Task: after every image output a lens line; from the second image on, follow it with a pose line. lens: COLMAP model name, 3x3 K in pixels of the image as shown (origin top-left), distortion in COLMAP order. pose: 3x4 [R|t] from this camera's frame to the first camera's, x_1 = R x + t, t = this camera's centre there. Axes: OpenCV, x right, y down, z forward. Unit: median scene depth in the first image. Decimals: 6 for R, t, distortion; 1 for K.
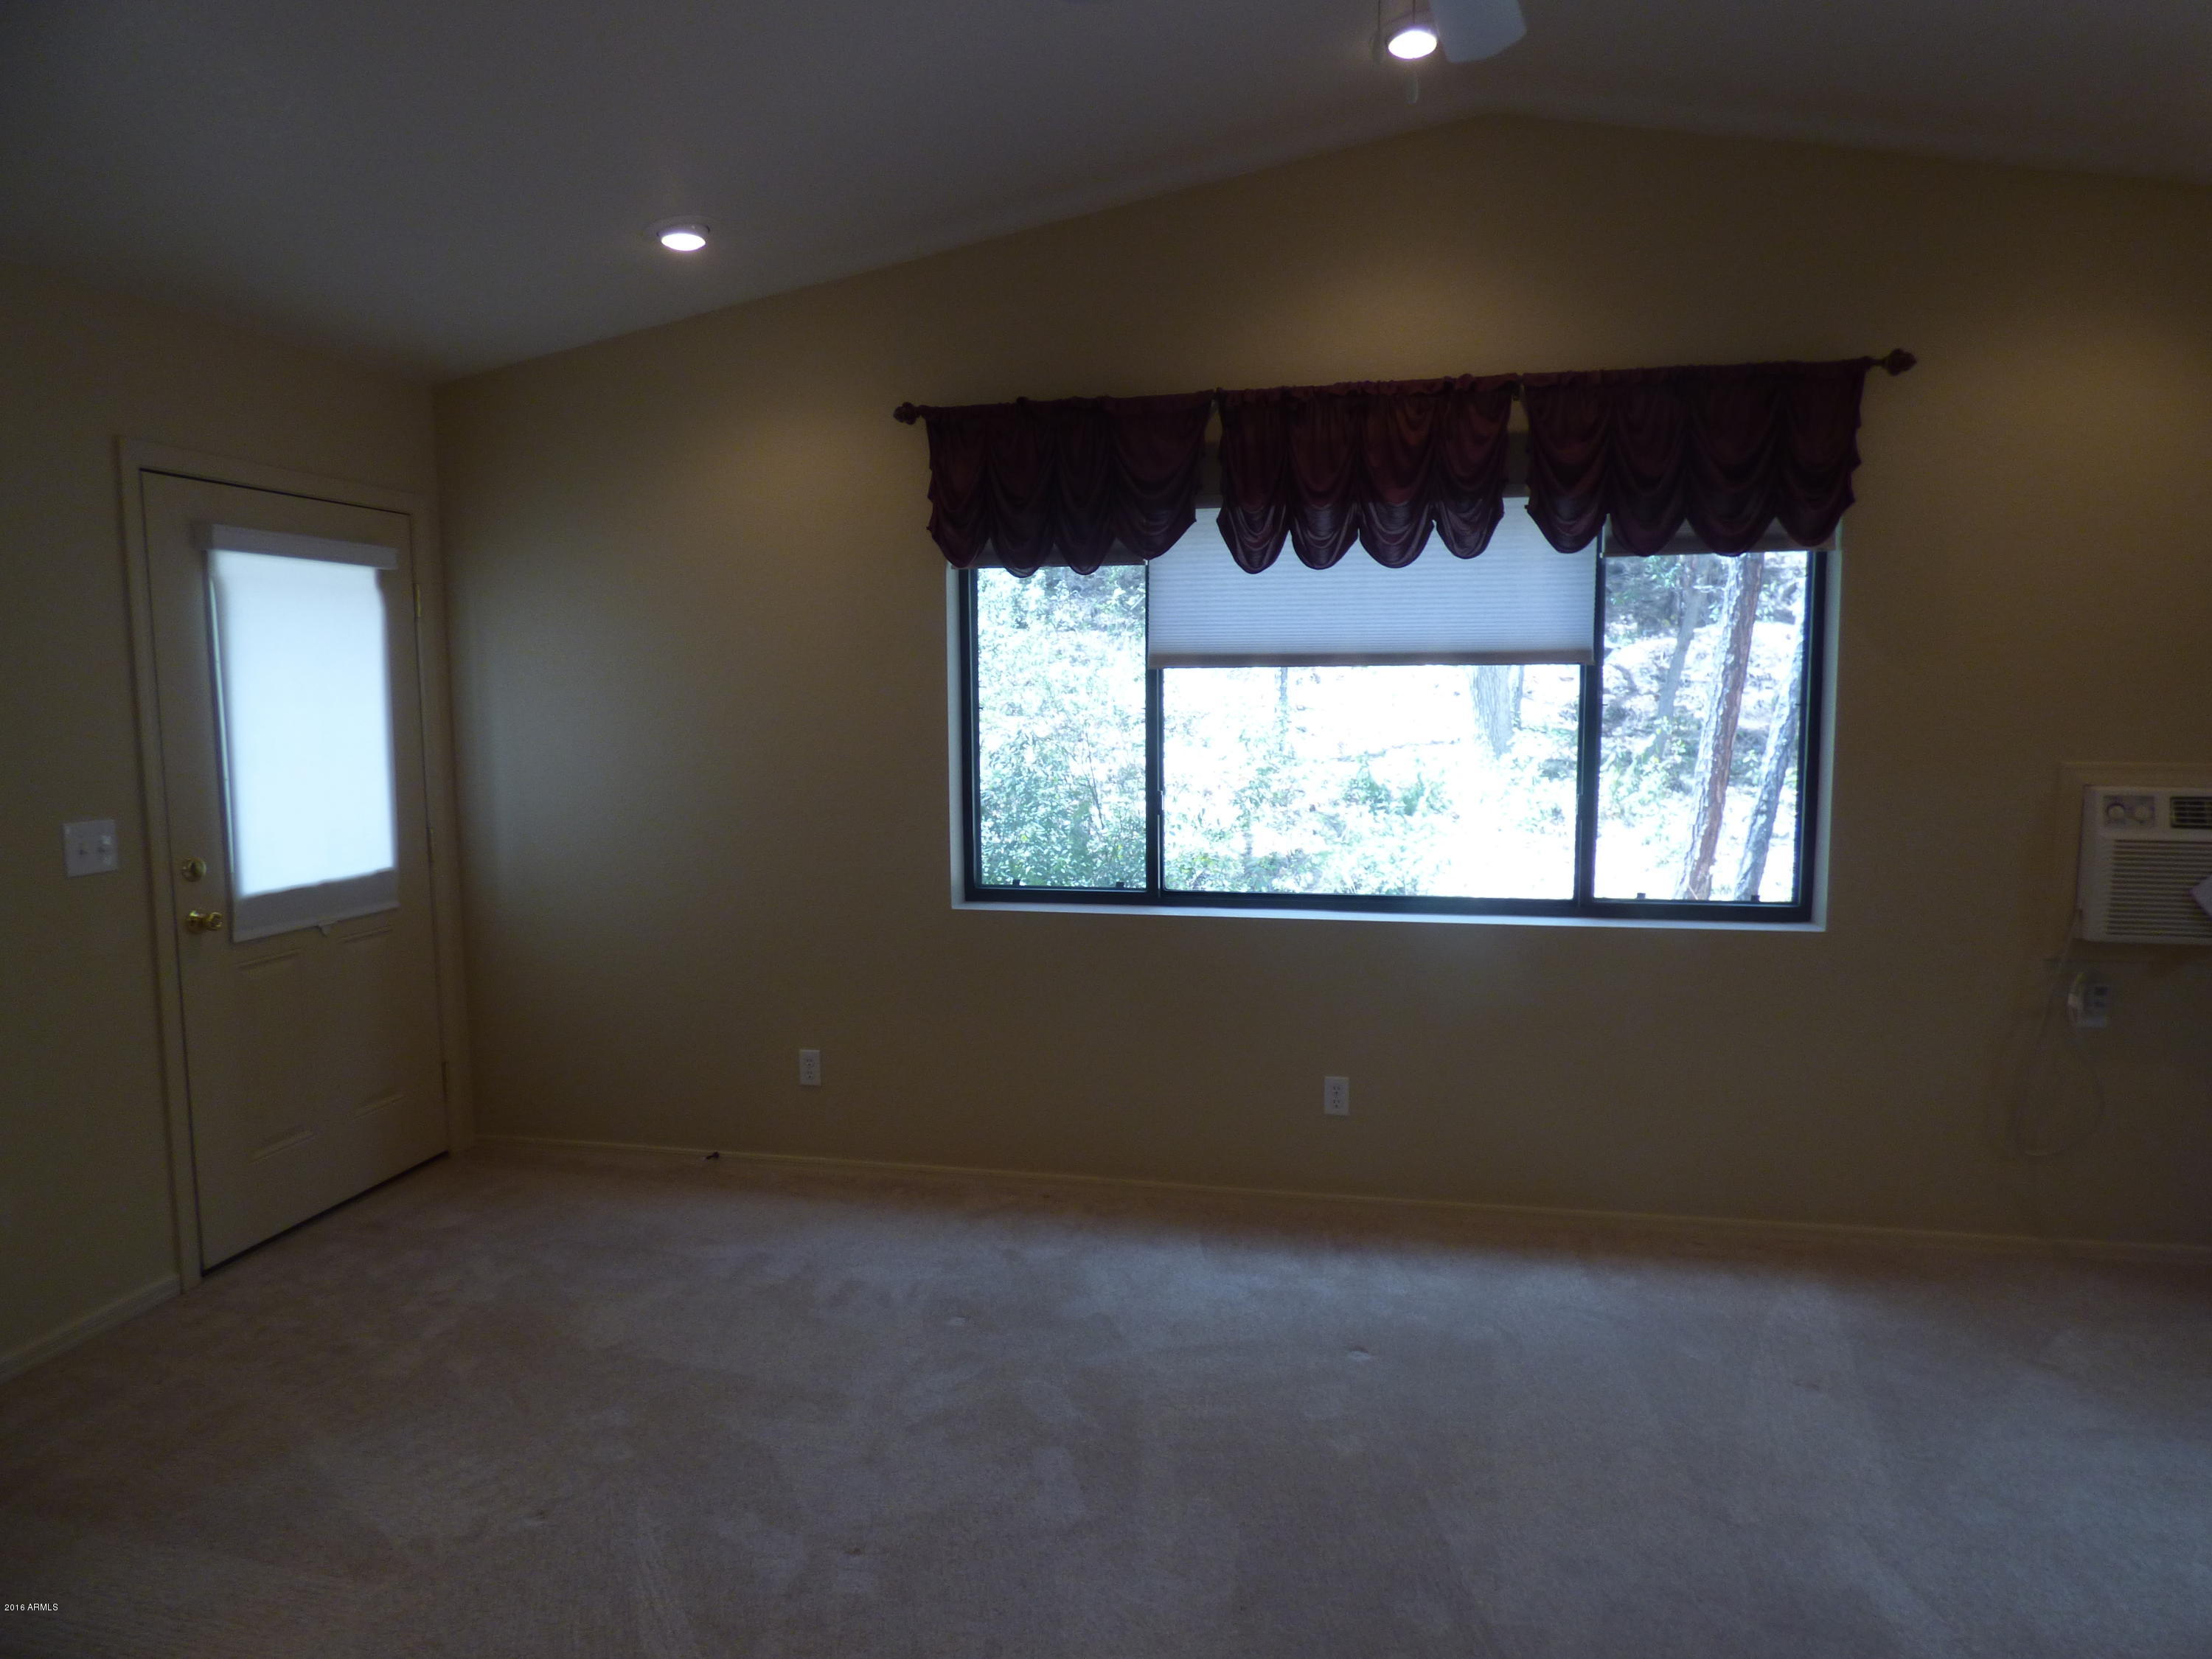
lens RADIAL K [[1358.2, 0, 1106.6], [0, 1358.2, 819.0], [0, 0, 1]] dist [-0.013105, -0.006548]
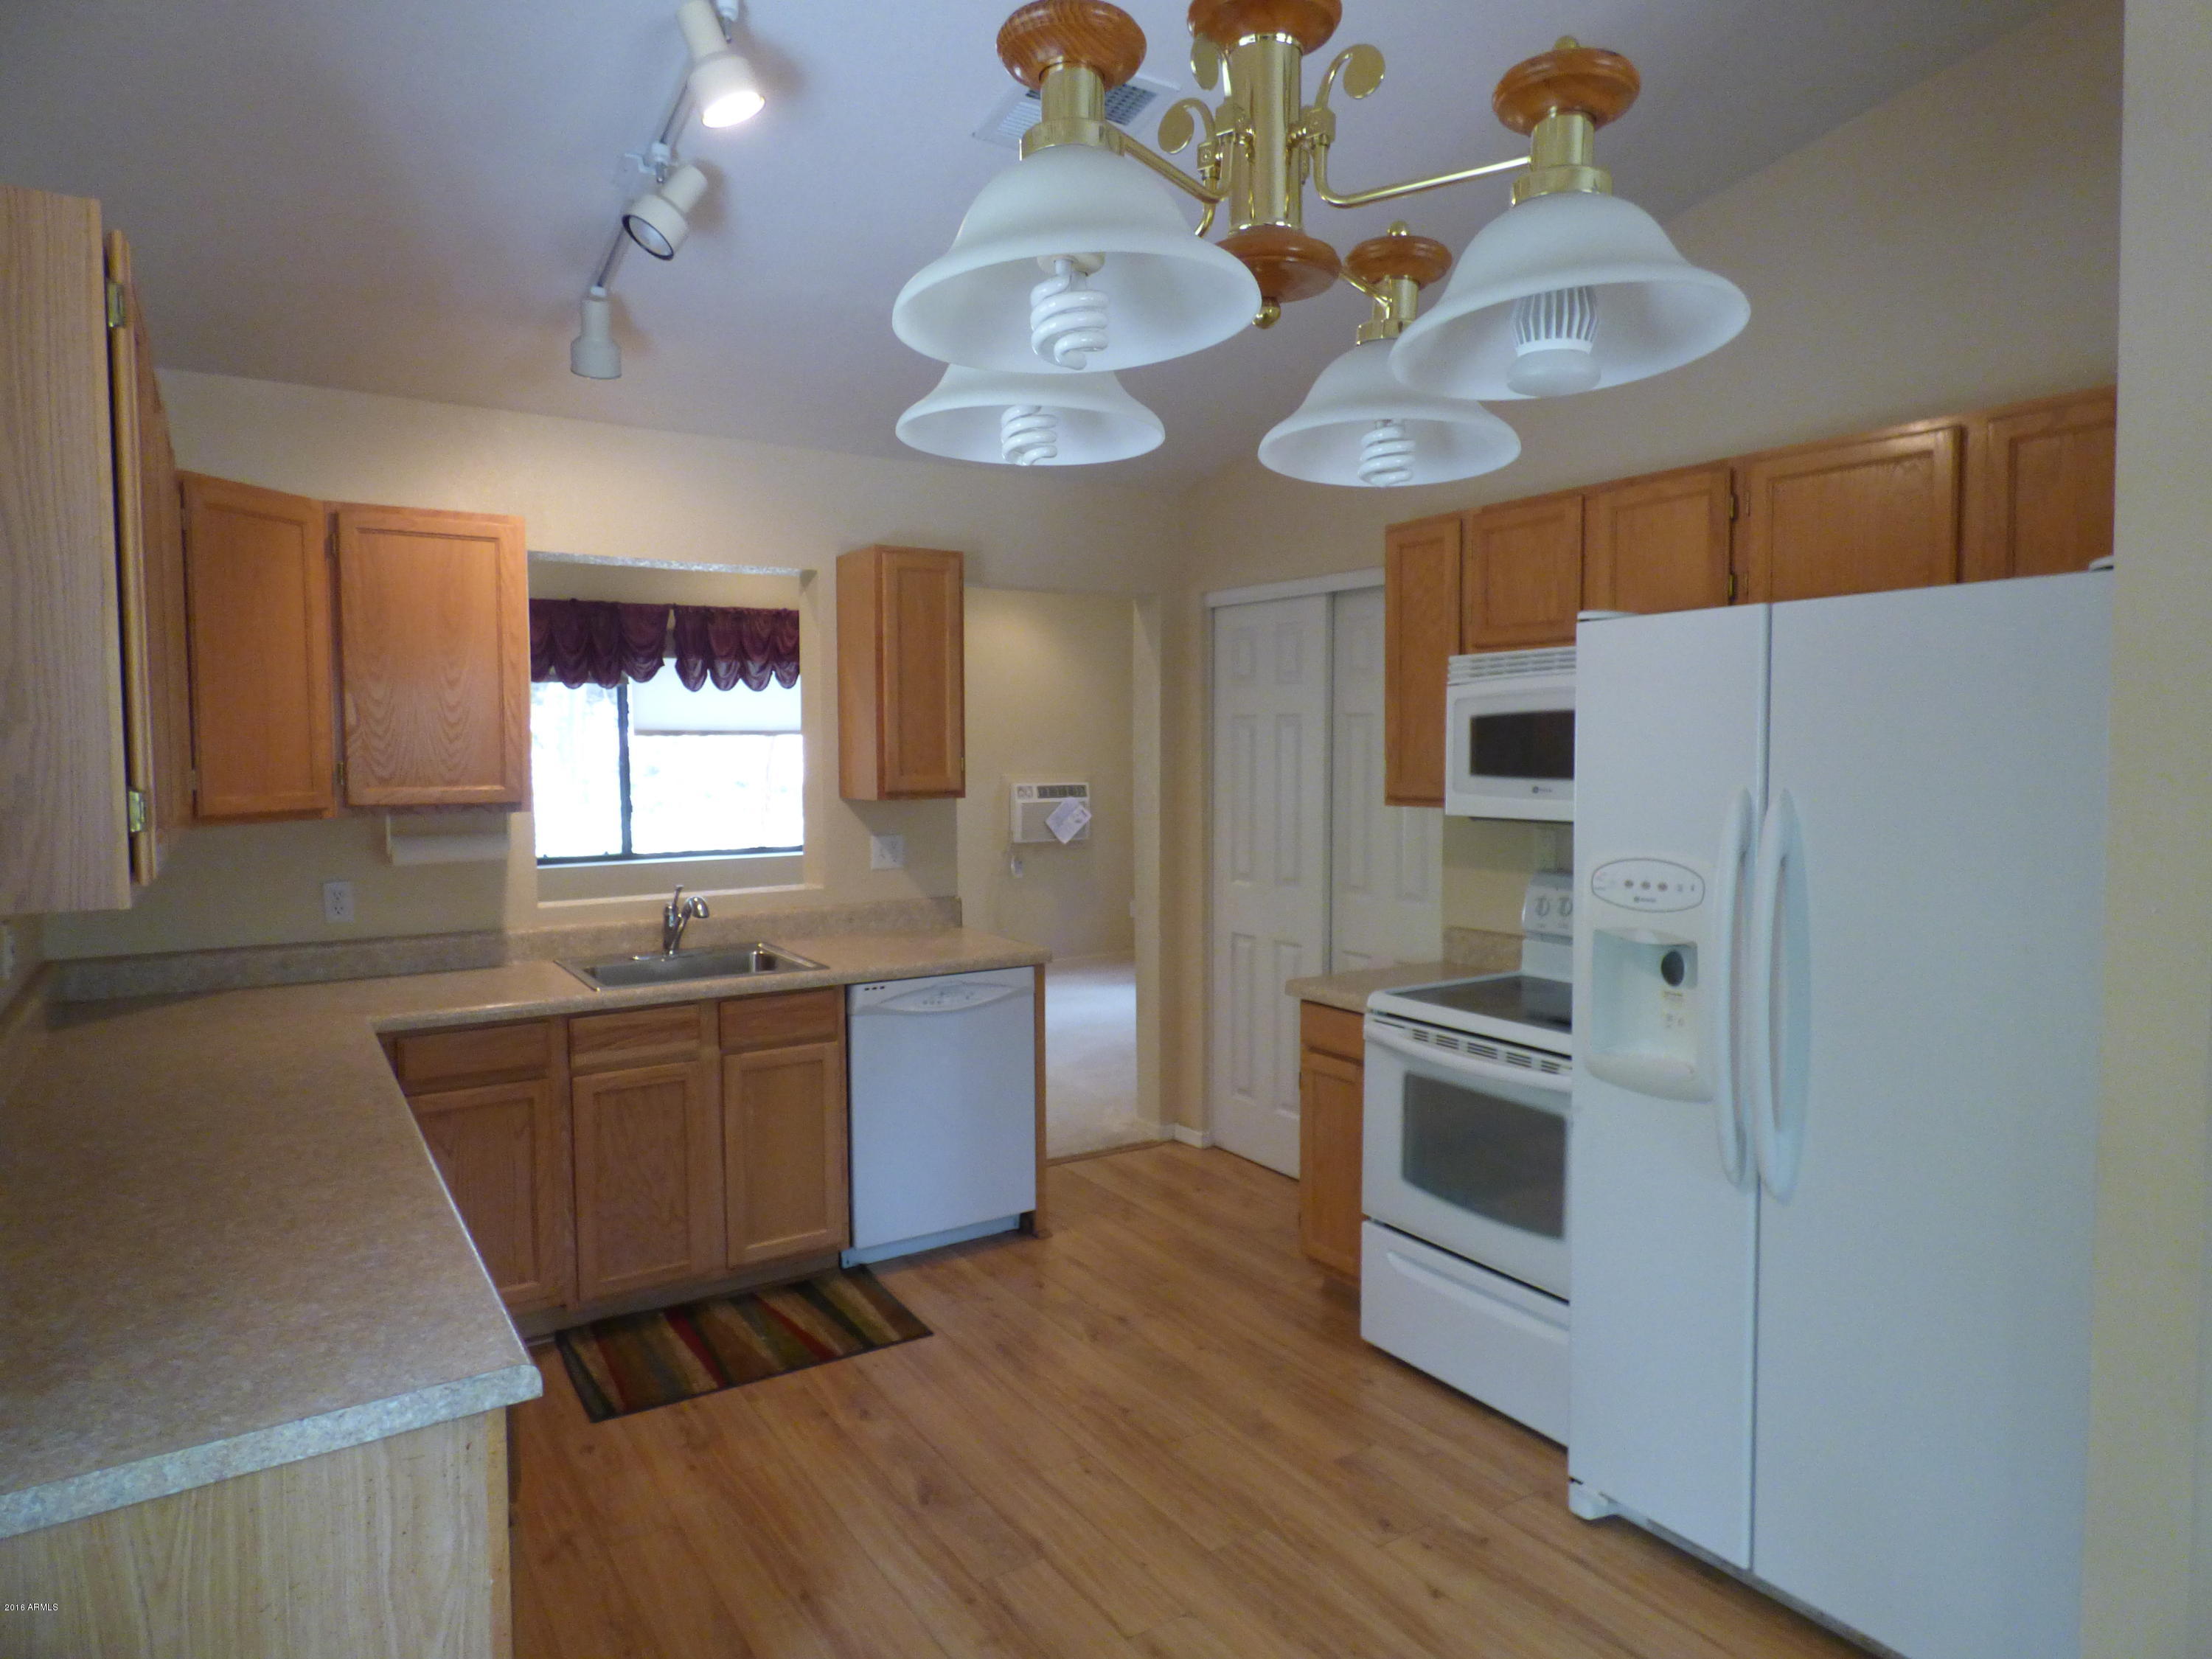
lens RADIAL K [[1344.1, 0, 1106.0], [0, 1344.1, 829.5], [0, 0, 1]] dist [-0.009654, 0.000476]
pose [[0.707755, -0.041897, 0.705215, -0.921941], [0.072800, 0.997251, -0.013815, 0.106420], [-0.702697, 0.061117, 0.708859, -0.911423]]
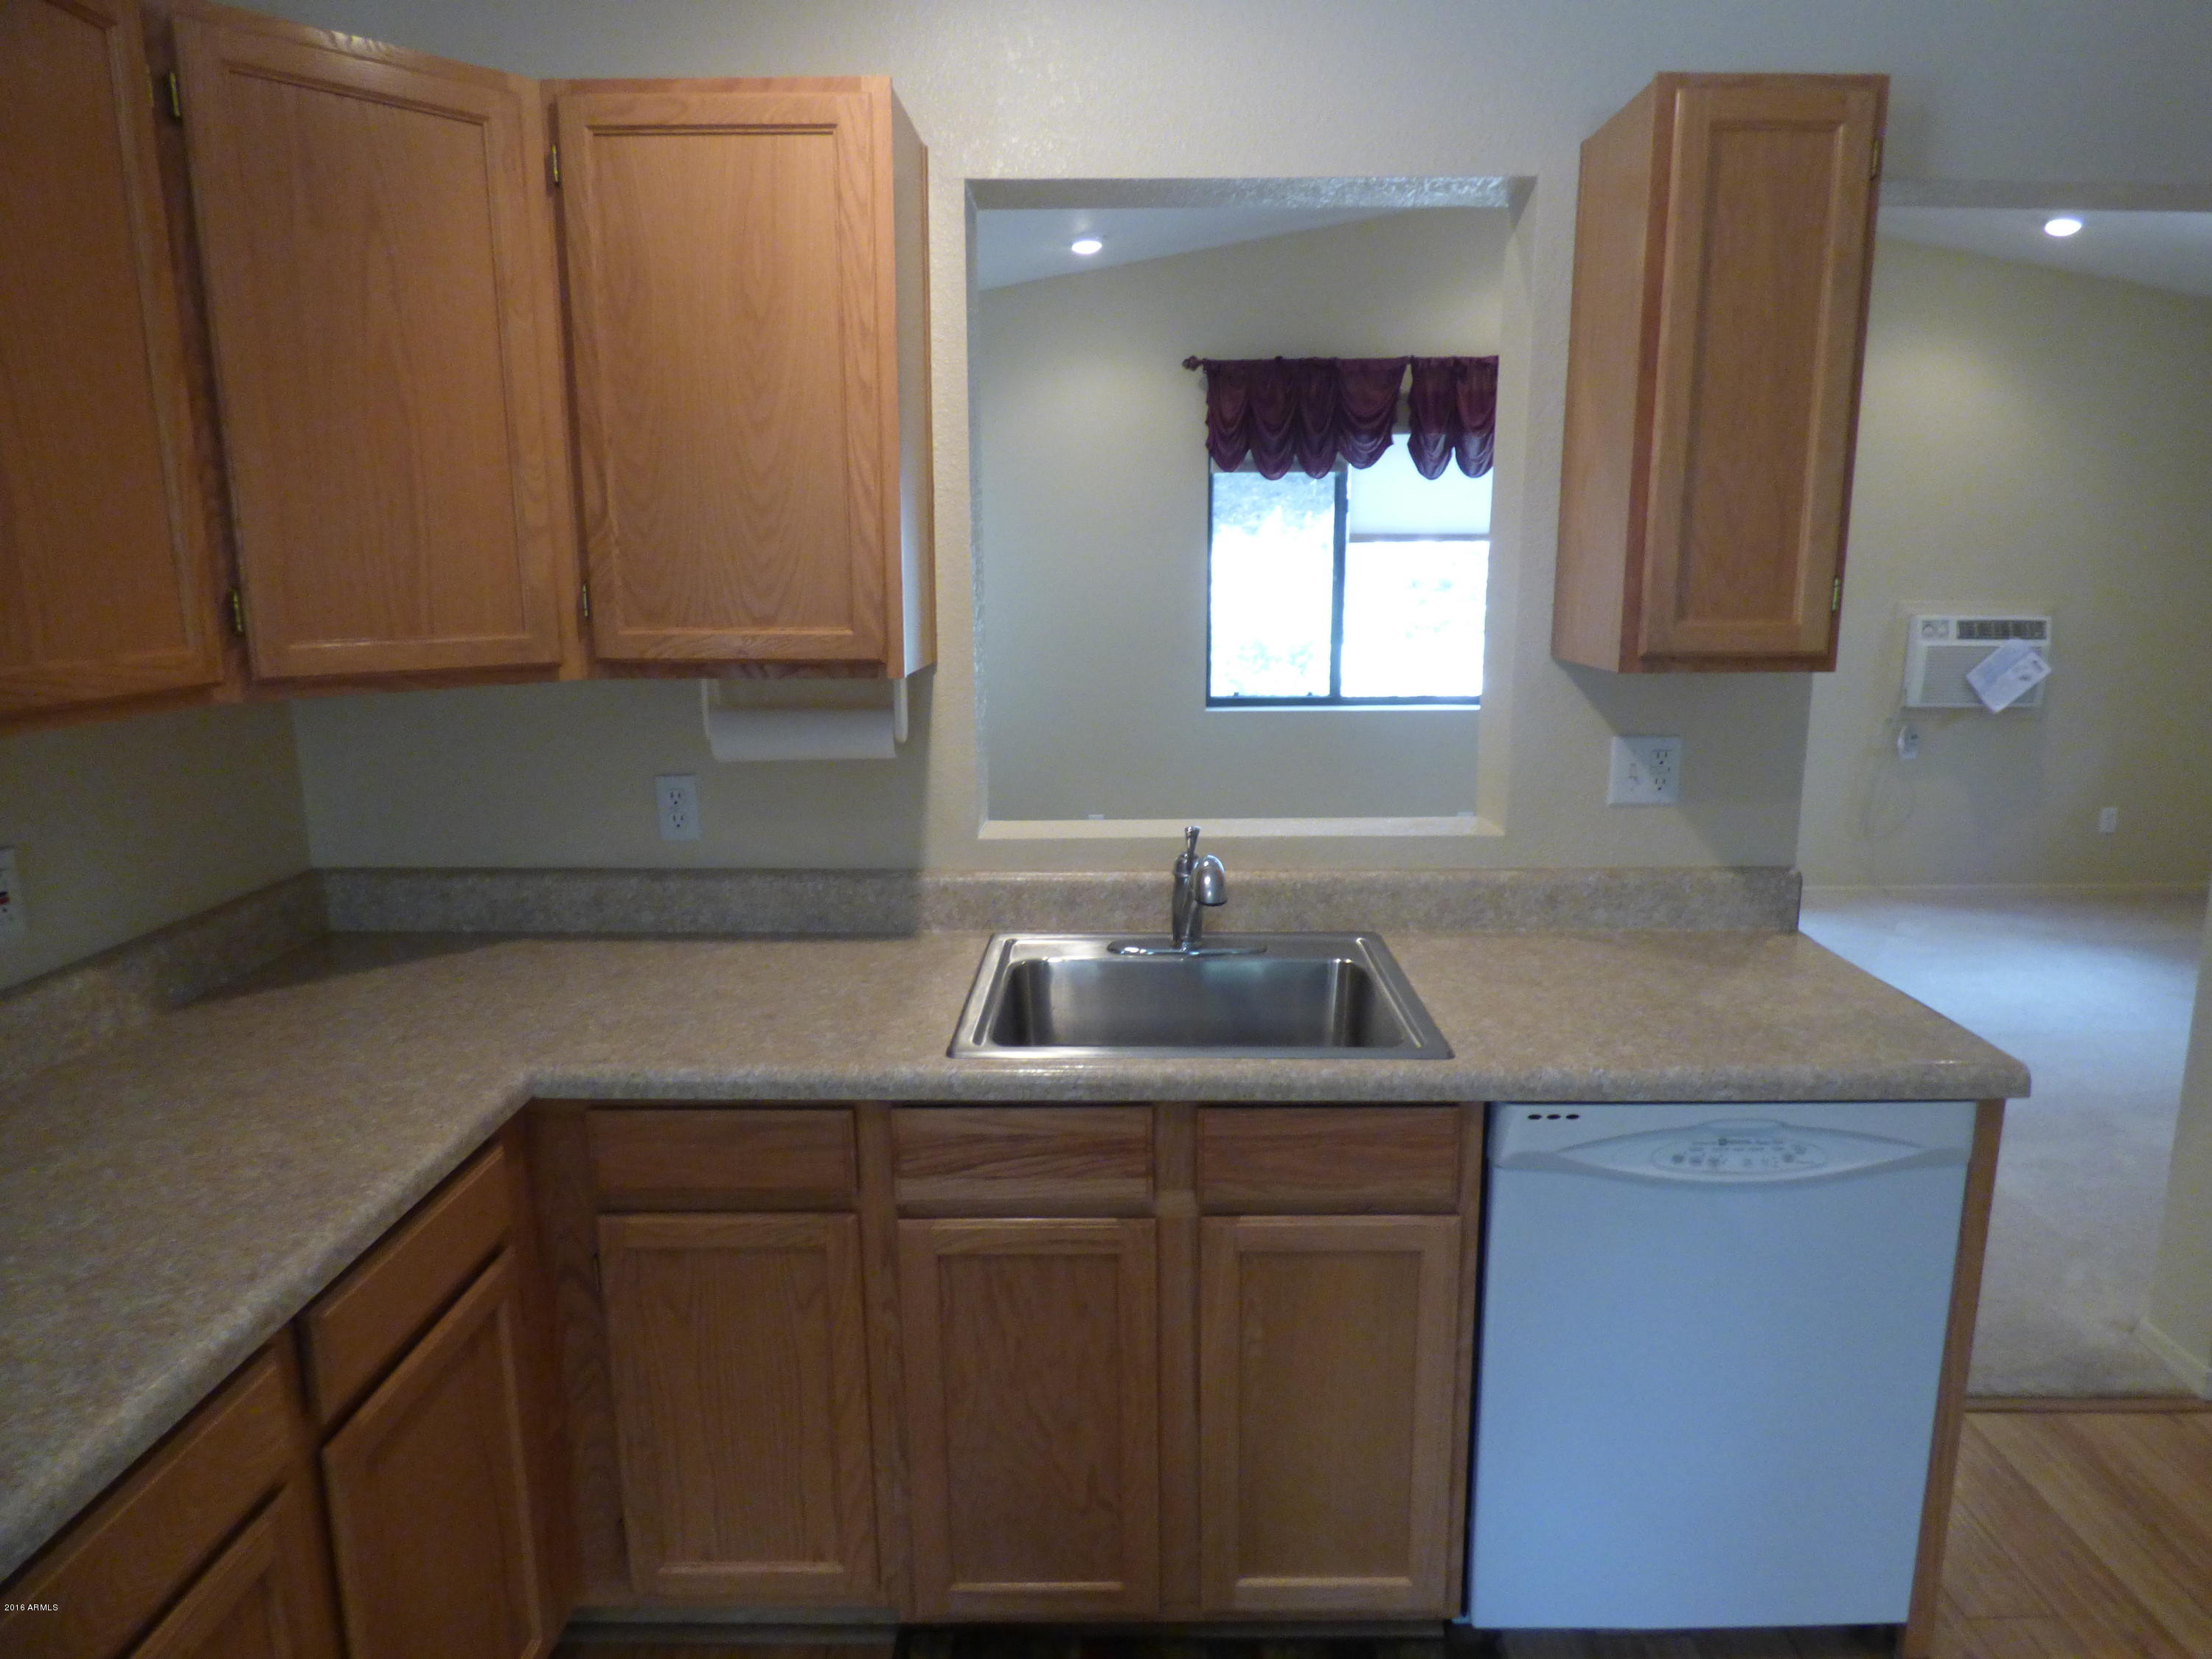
lens RADIAL K [[1358.2, 0, 1106.6], [0, 1358.2, 819.0], [0, 0, 1]] dist [-0.013105, -0.006548]
pose [[0.981372, -0.034653, 0.188966, -0.558701], [0.018507, 0.996076, 0.086549, 0.060681], [-0.191224, -0.081440, 0.978162, -0.459439]]
